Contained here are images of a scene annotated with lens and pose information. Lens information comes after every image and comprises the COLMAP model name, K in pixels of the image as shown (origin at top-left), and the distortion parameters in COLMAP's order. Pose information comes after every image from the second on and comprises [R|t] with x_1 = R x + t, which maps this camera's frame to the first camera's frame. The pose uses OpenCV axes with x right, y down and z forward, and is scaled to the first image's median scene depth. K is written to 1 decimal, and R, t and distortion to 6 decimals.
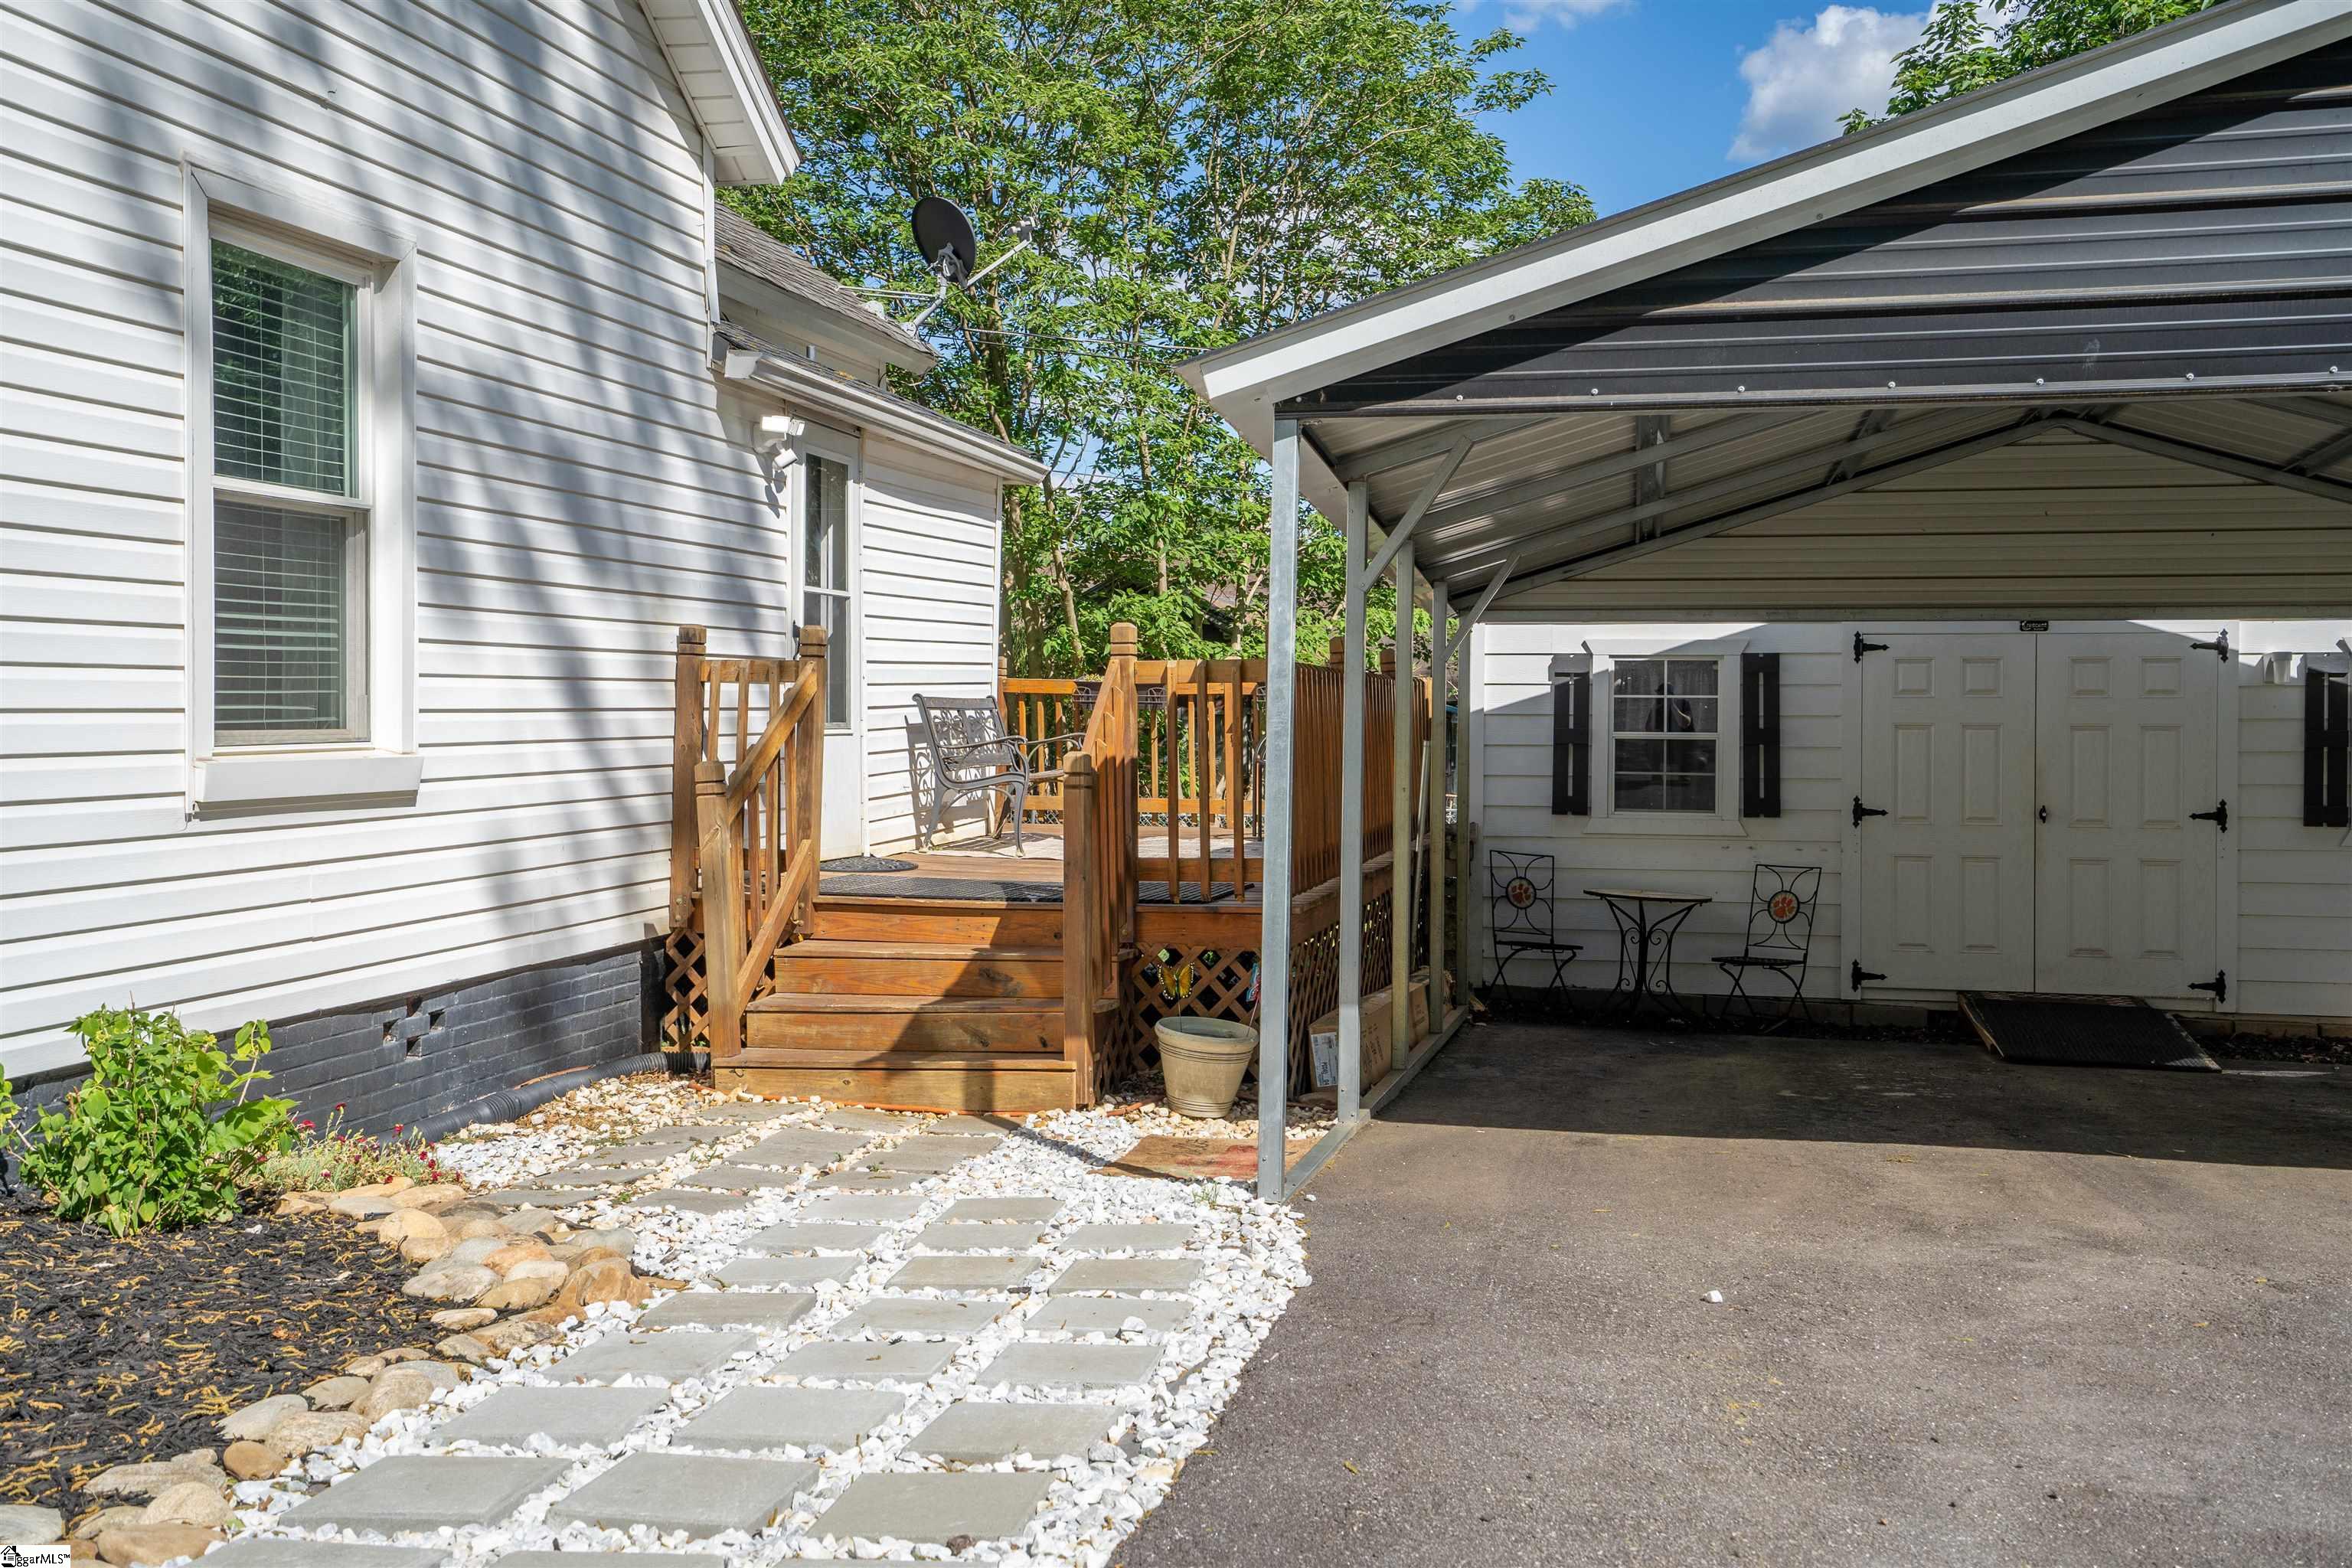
lens RADIAL K [[2194.9, 0, 1213.4], [0, 2194.9, 705.1], [0, 0, 1]] dist [0.061279, 0.000000]
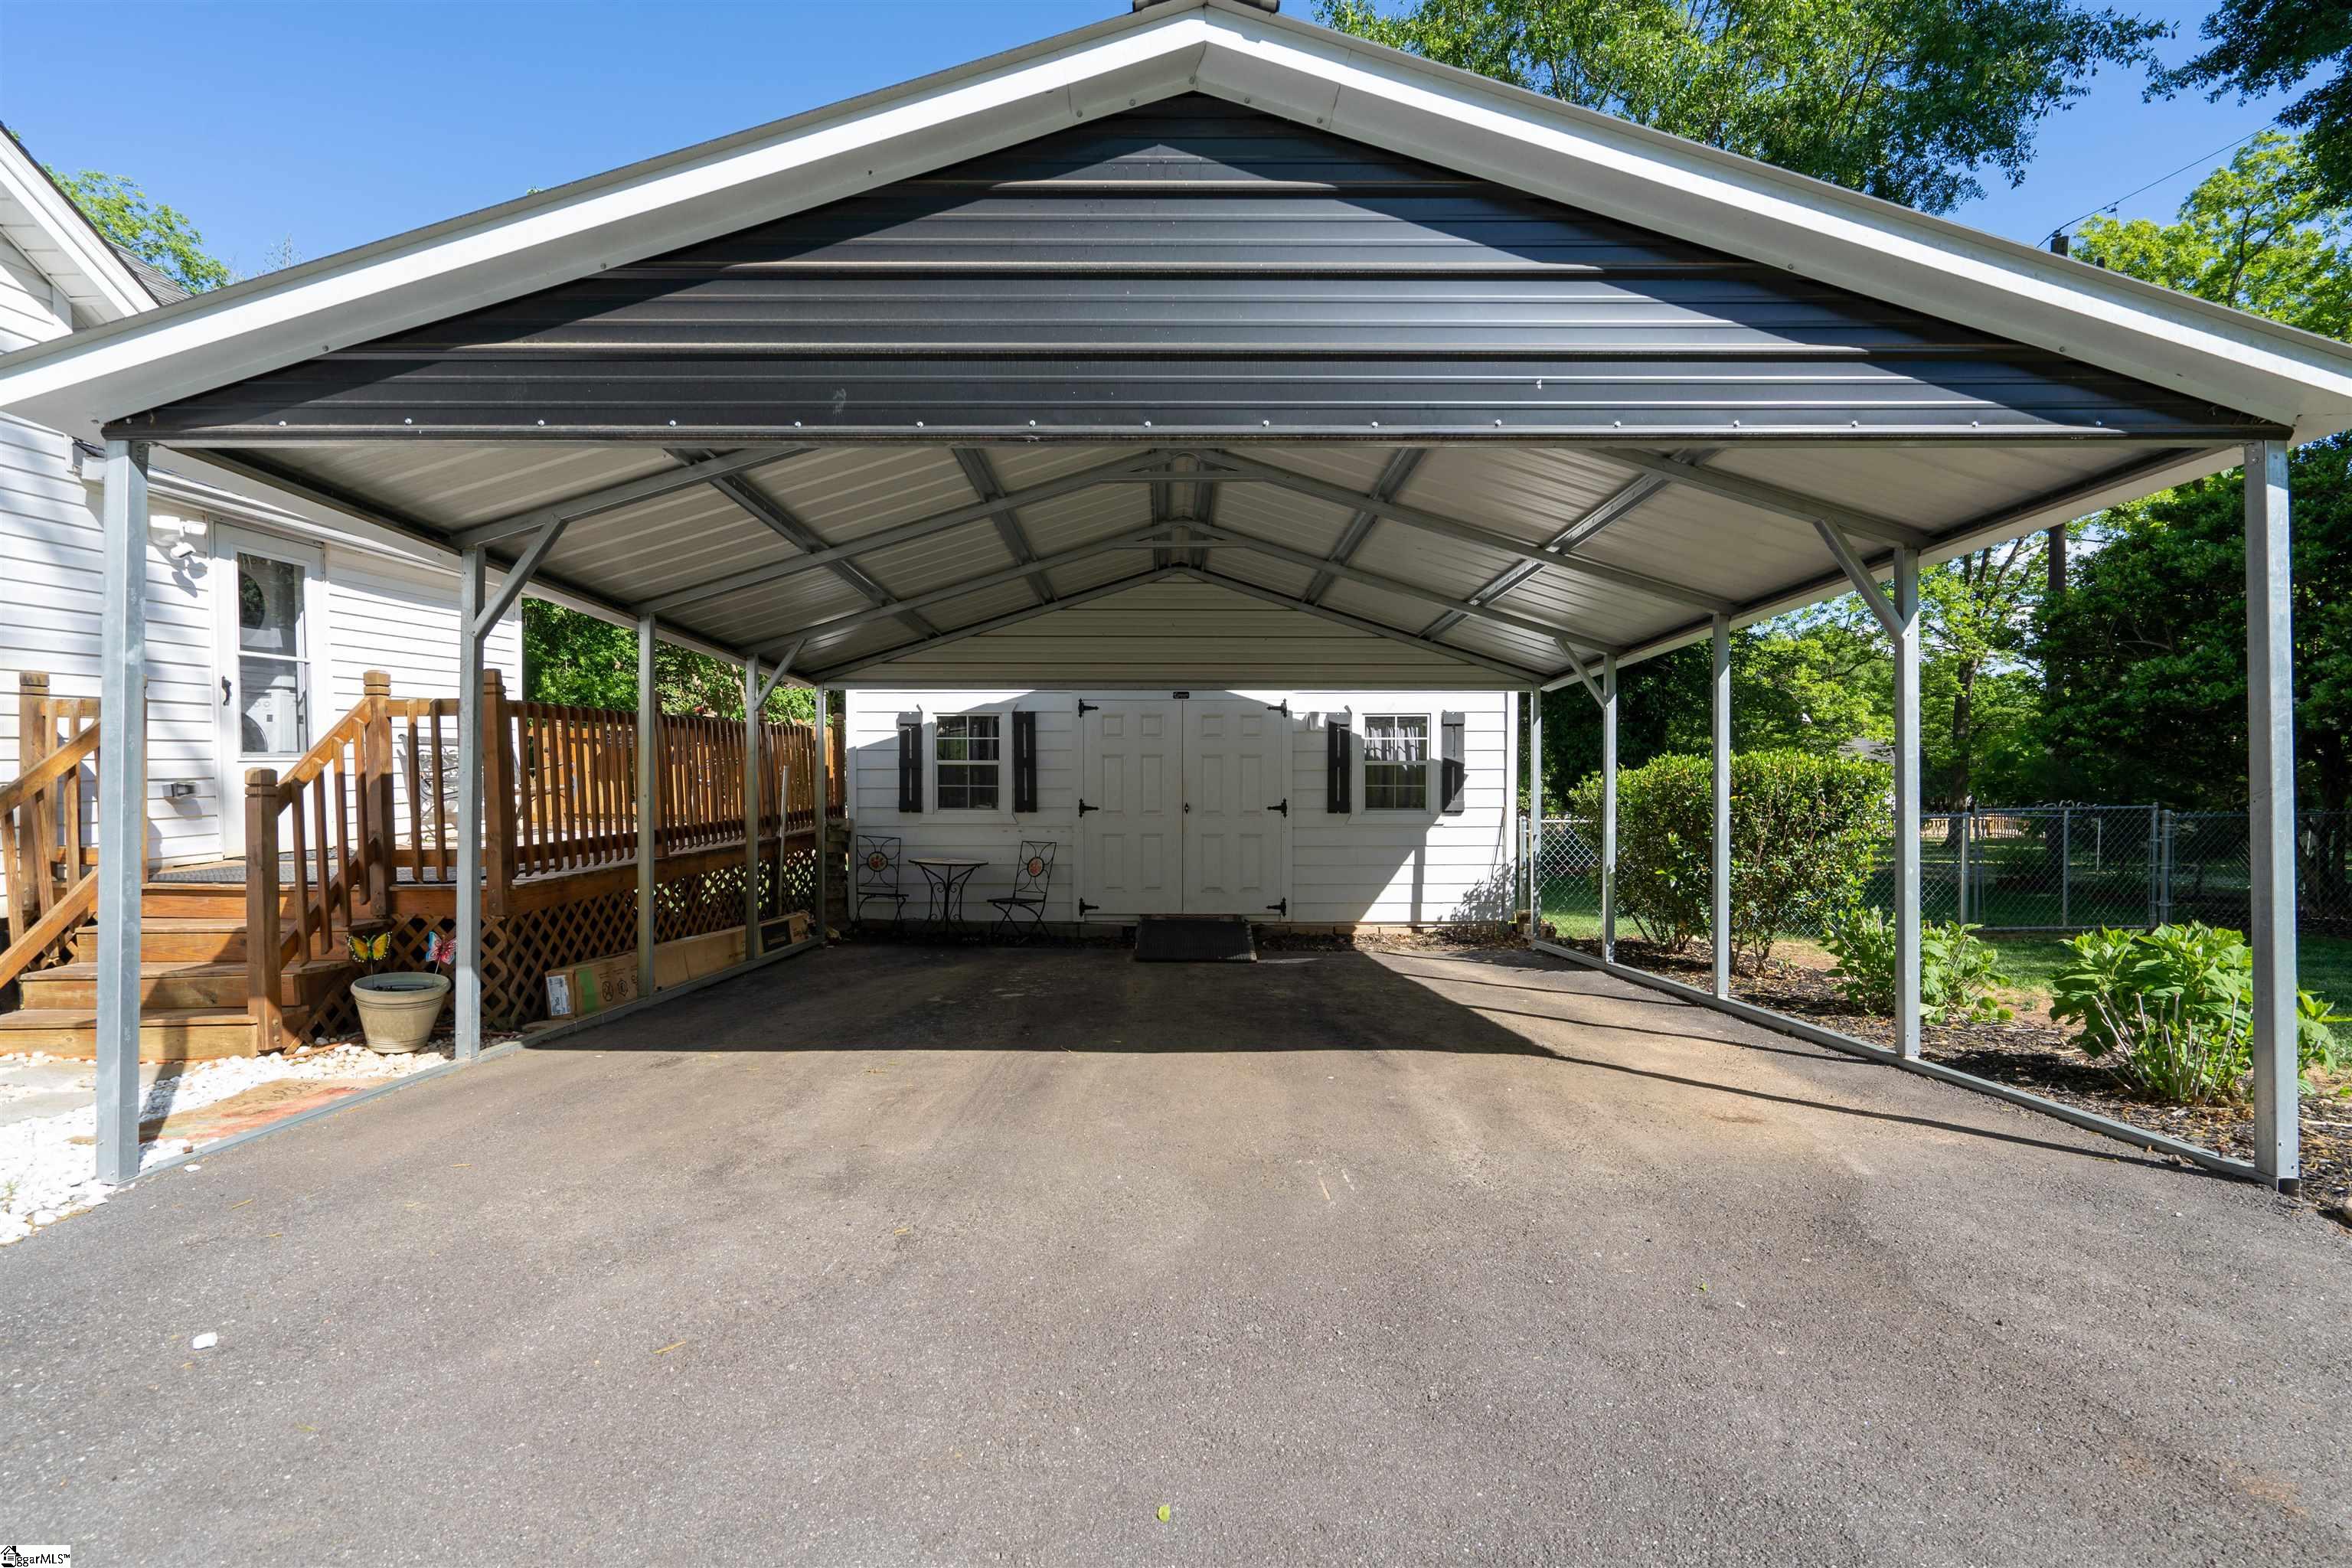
lens RADIAL K [[1081.1, 0, 1182.1], [0, 1081.1, 772.5], [0, 0, 1]] dist [0.003476, 0.001769]
pose [[0.981824, -0.005278, 0.189718, 0.214936], [0.002865, 0.999912, 0.012991, 0.011701], [-0.189770, -0.012212, 0.981753, 0.195075]]
